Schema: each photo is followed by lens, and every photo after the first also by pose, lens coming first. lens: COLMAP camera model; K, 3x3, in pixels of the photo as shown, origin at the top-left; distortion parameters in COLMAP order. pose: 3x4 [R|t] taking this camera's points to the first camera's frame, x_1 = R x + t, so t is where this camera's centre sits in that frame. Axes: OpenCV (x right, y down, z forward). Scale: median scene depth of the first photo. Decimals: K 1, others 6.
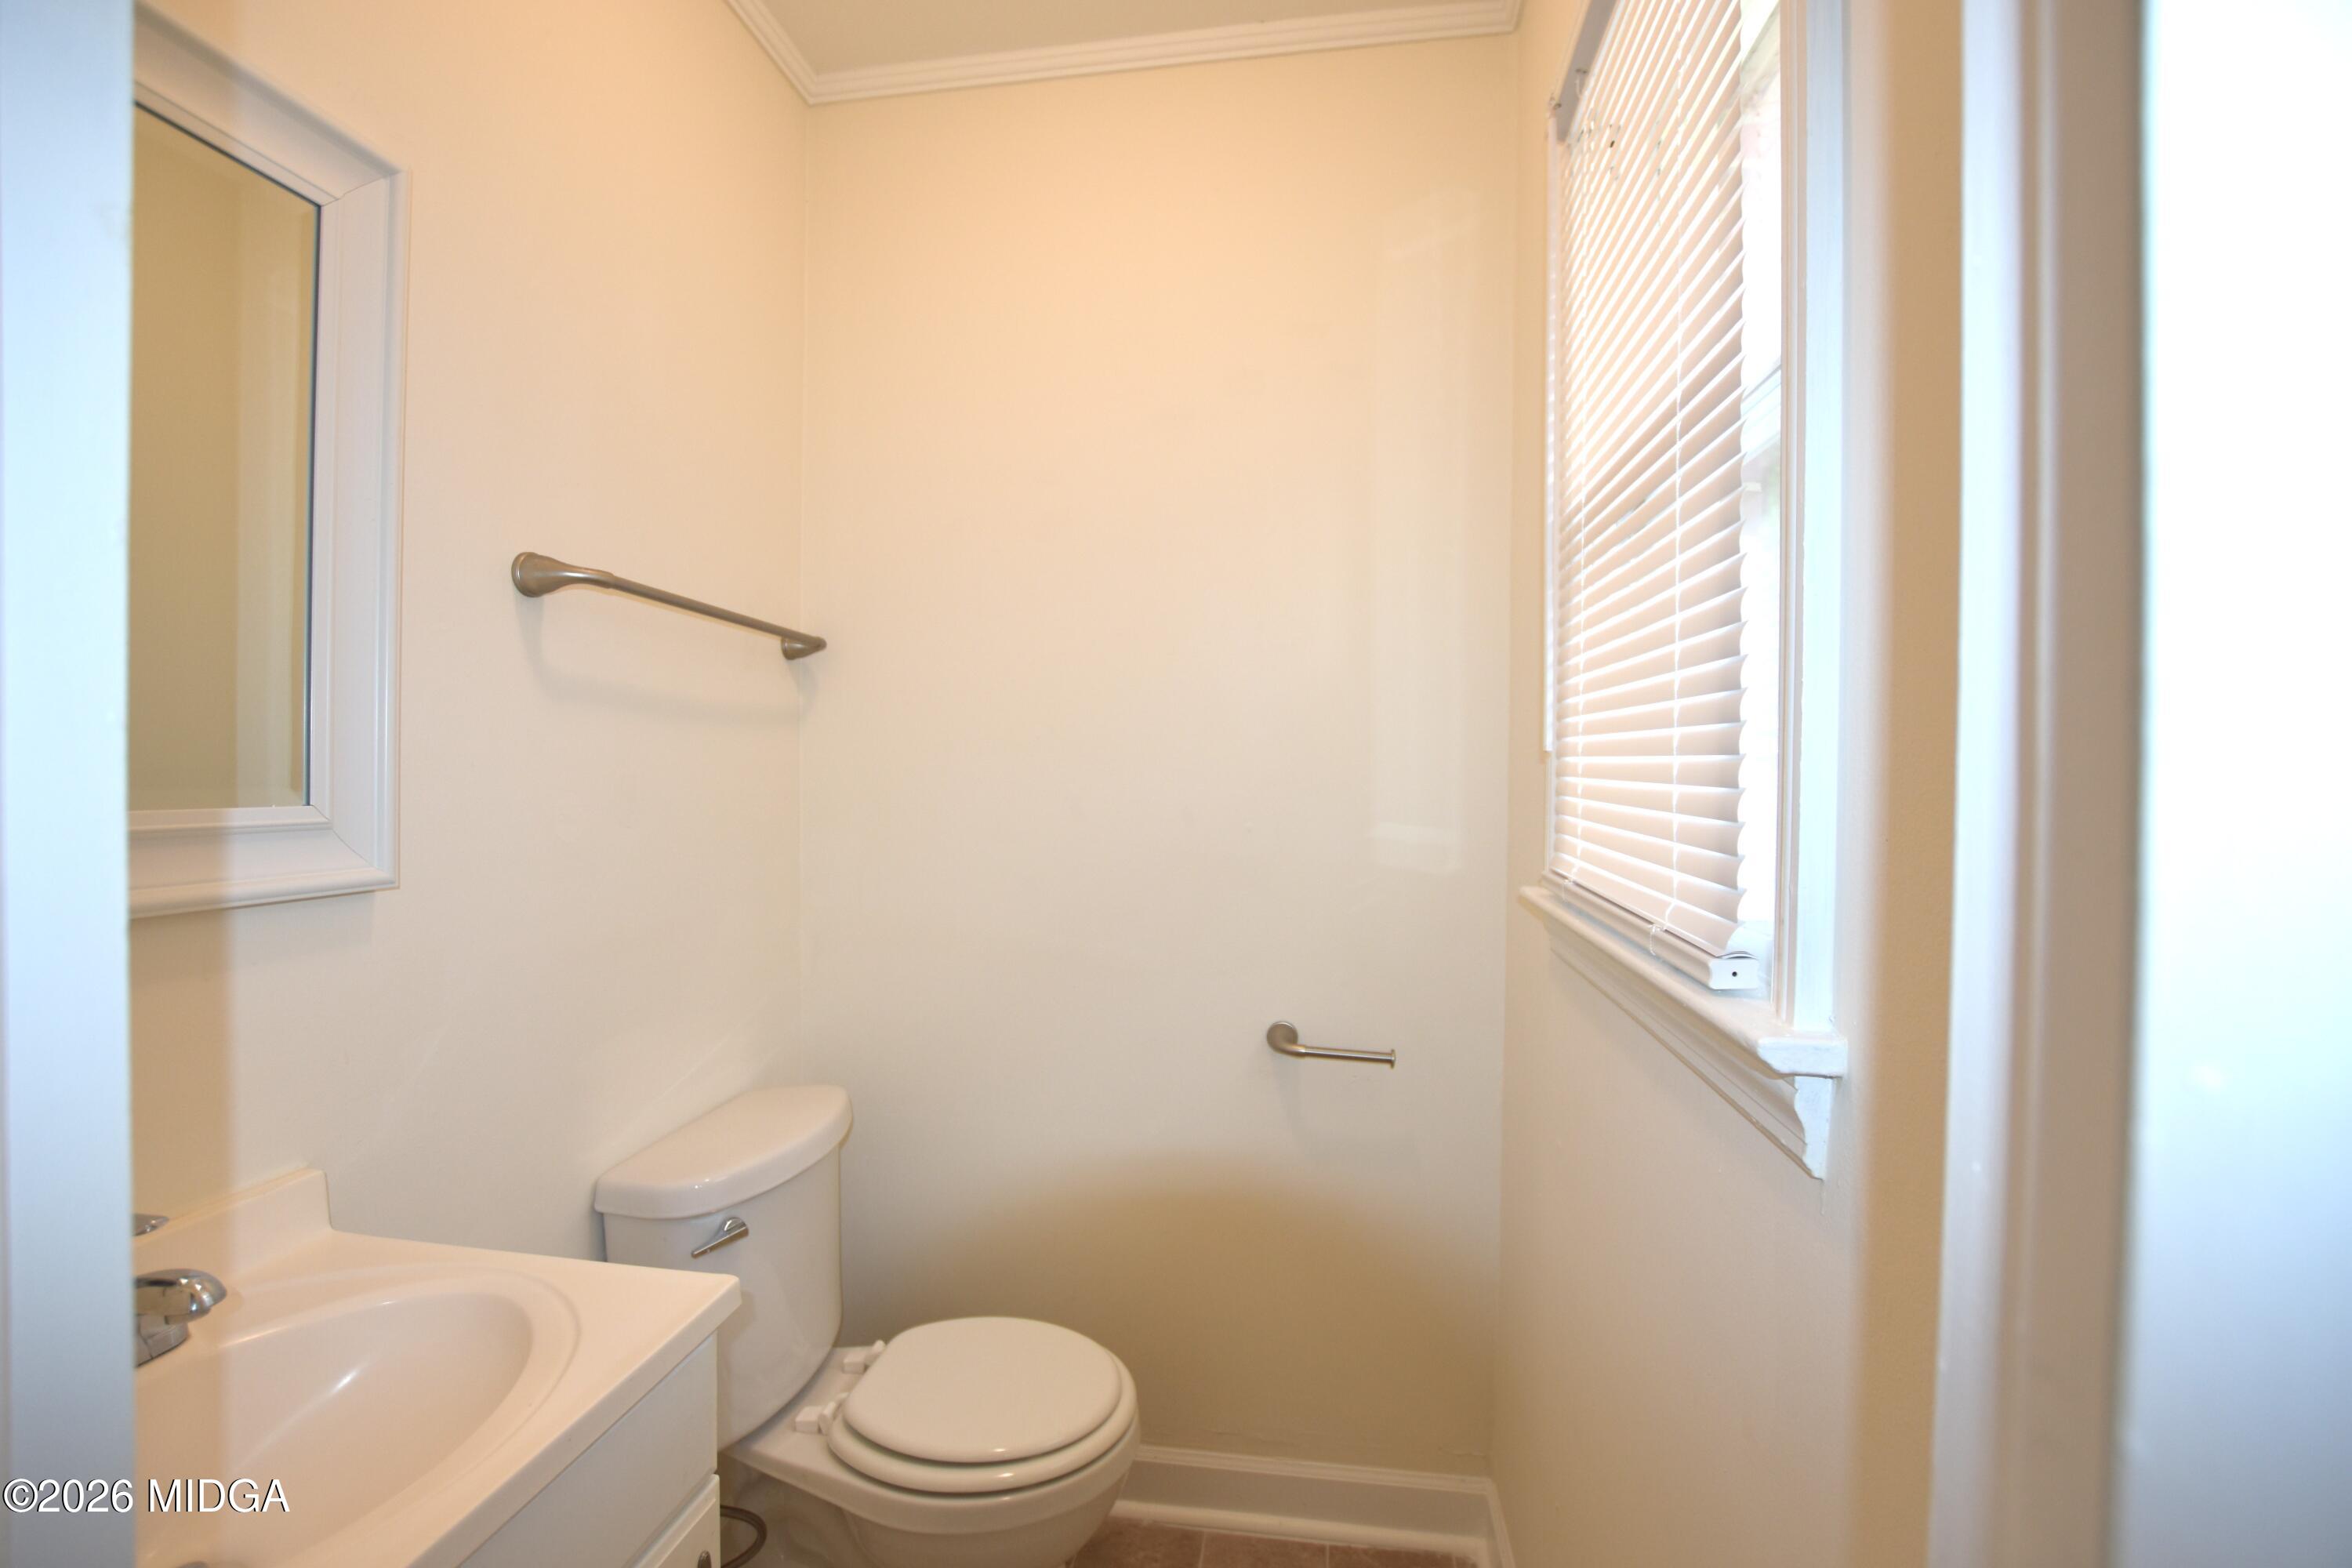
lens RADIAL K [[1044.3, 0, 1177.6], [0, 1044.3, 782.4], [0, 0, 1]] dist [-0.027015, -0.000035]
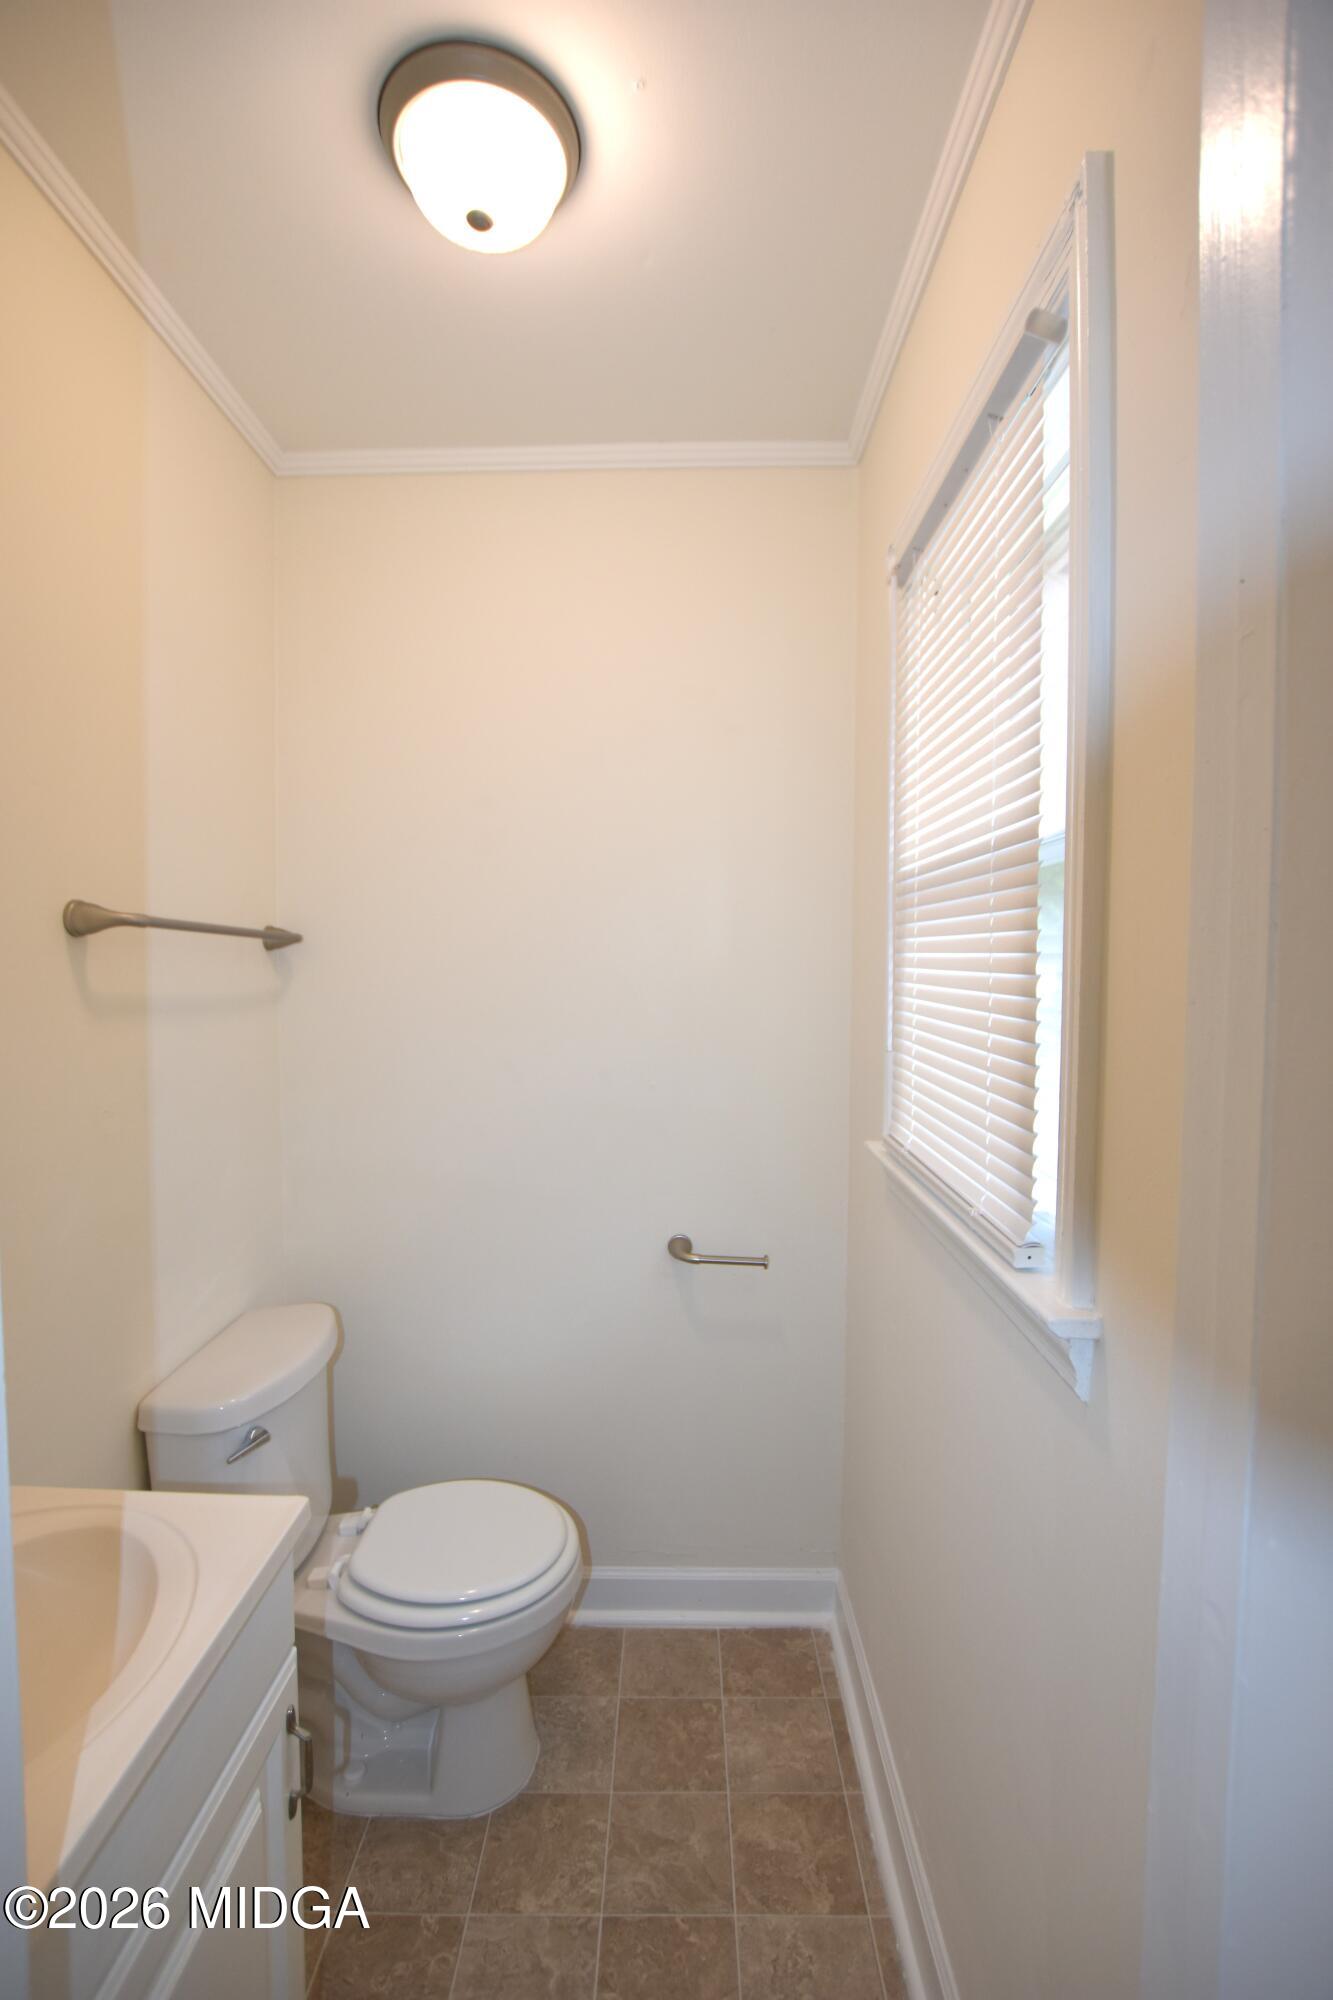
lens RADIAL K [[888.0, 0, 666.9], [0, 888.0, 1004.8], [0, 0, 1]] dist [-0.027015, -0.000035]
pose [[0.990844, -0.010670, 0.134591, -0.074918], [0.006247, 0.999428, 0.033245, -0.113743], [-0.134869, -0.032100, 0.990343, -0.089944]]
